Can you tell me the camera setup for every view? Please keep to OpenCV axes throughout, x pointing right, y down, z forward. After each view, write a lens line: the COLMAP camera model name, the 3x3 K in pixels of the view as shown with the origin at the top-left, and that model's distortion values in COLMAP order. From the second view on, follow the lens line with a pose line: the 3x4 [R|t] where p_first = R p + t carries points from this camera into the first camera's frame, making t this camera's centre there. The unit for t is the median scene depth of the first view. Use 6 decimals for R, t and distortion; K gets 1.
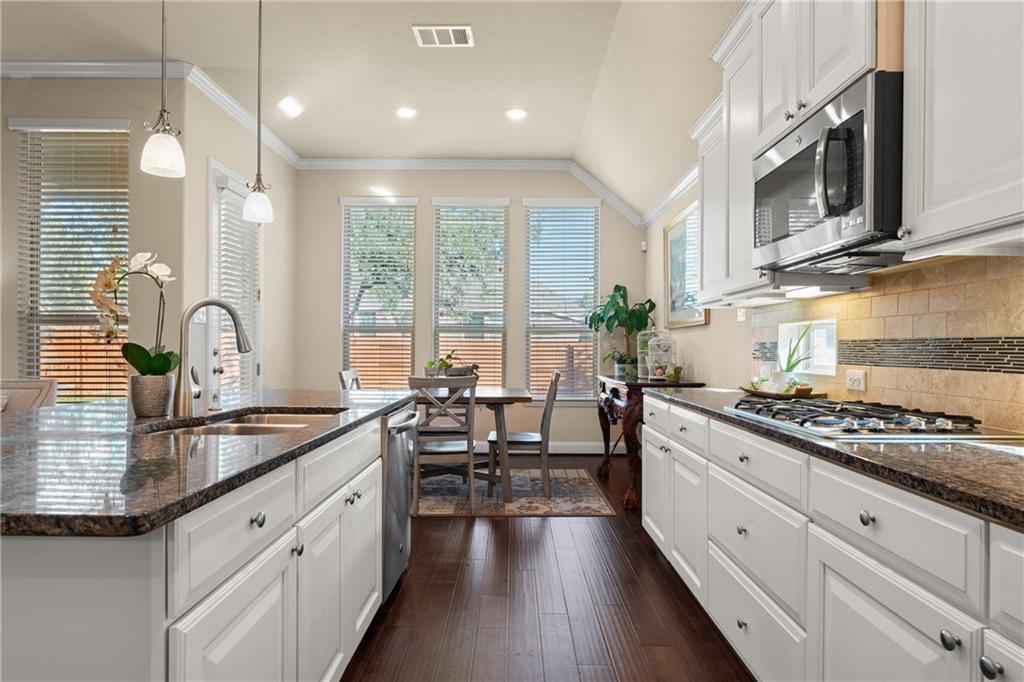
lens RADIAL K [[602.8, 0, 507.4], [0, 602.8, 345.6], [0, 0, 1]] dist [-0.000055, 0.000121]
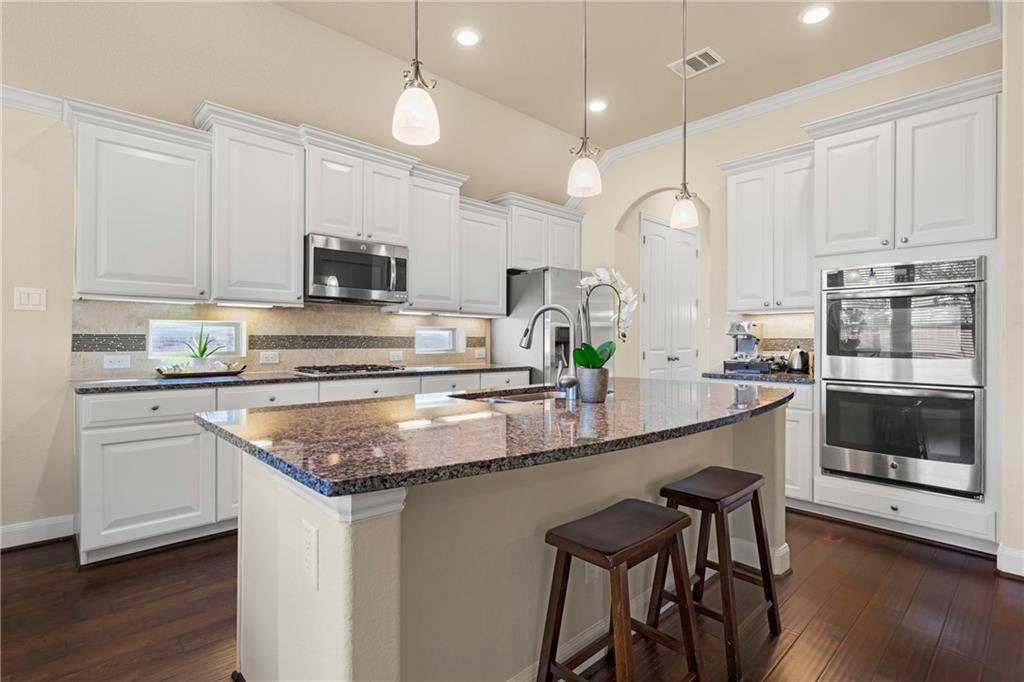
lens RADIAL K [[499.4, 0, 514.1], [0, 499.4, 341.5], [0, 0, 1]] dist [0.005116, 0.000495]
pose [[-0.691968, -0.010148, 0.721857, -0.583073], [-0.008170, 0.999947, 0.006226, -0.003775], [-0.721882, -0.001589, -0.692014, 0.874428]]
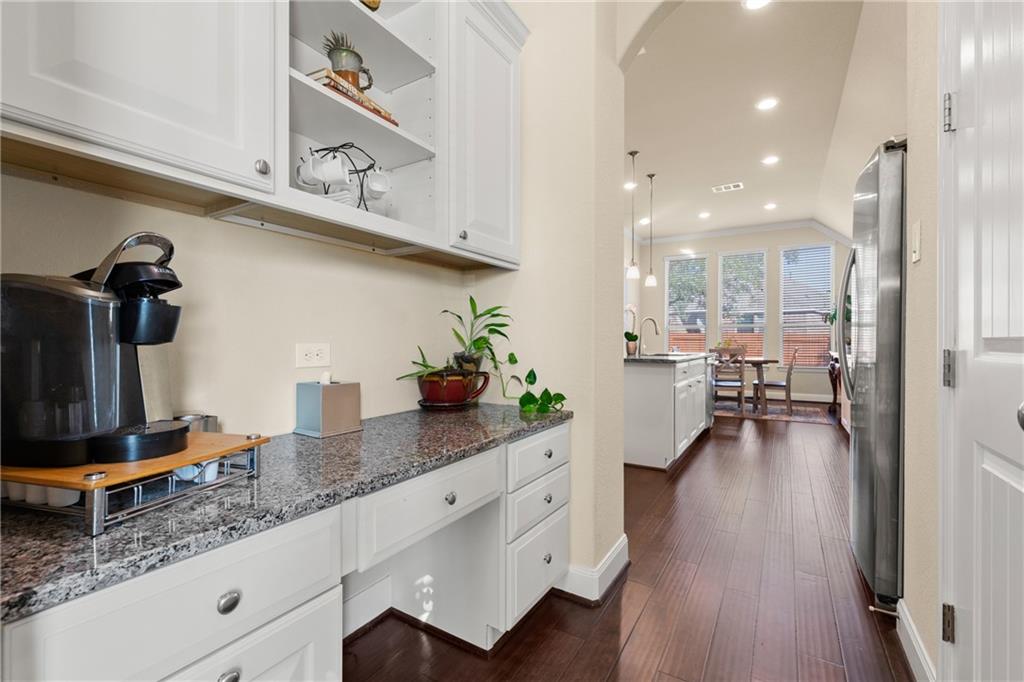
lens RADIAL K [[437.4, 0, 512.1], [0, 437.4, 345.6], [0, 0, 1]] dist [0.001610, 0.000157]
pose [[0.854943, -0.002143, -0.518718, 0.039252], [0.007540, 0.999937, 0.008296, 0.022104], [0.518668, -0.011003, 0.854905, -0.636738]]
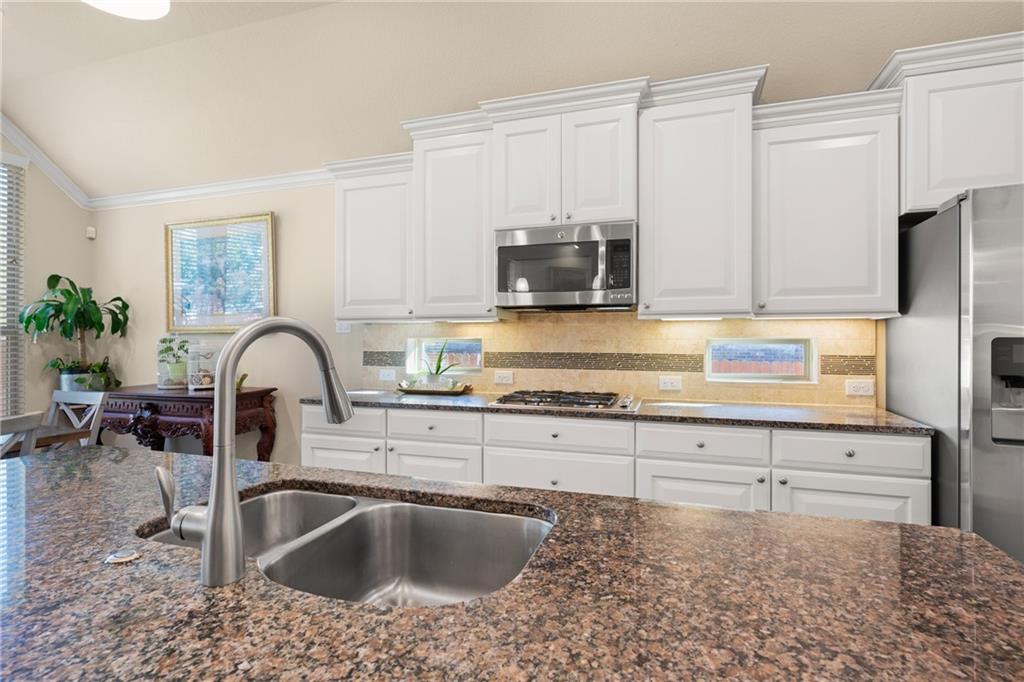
lens RADIAL K [[499.4, 0, 515.8], [0, 499.4, 338.2], [0, 0, 1]] dist [0.005116, 0.000495]
pose [[0.305907, -0.002338, 0.952058, -0.395226], [-0.000726, 0.999996, 0.002689, -0.029528], [-0.952061, -0.001513, 0.305905, 0.326139]]
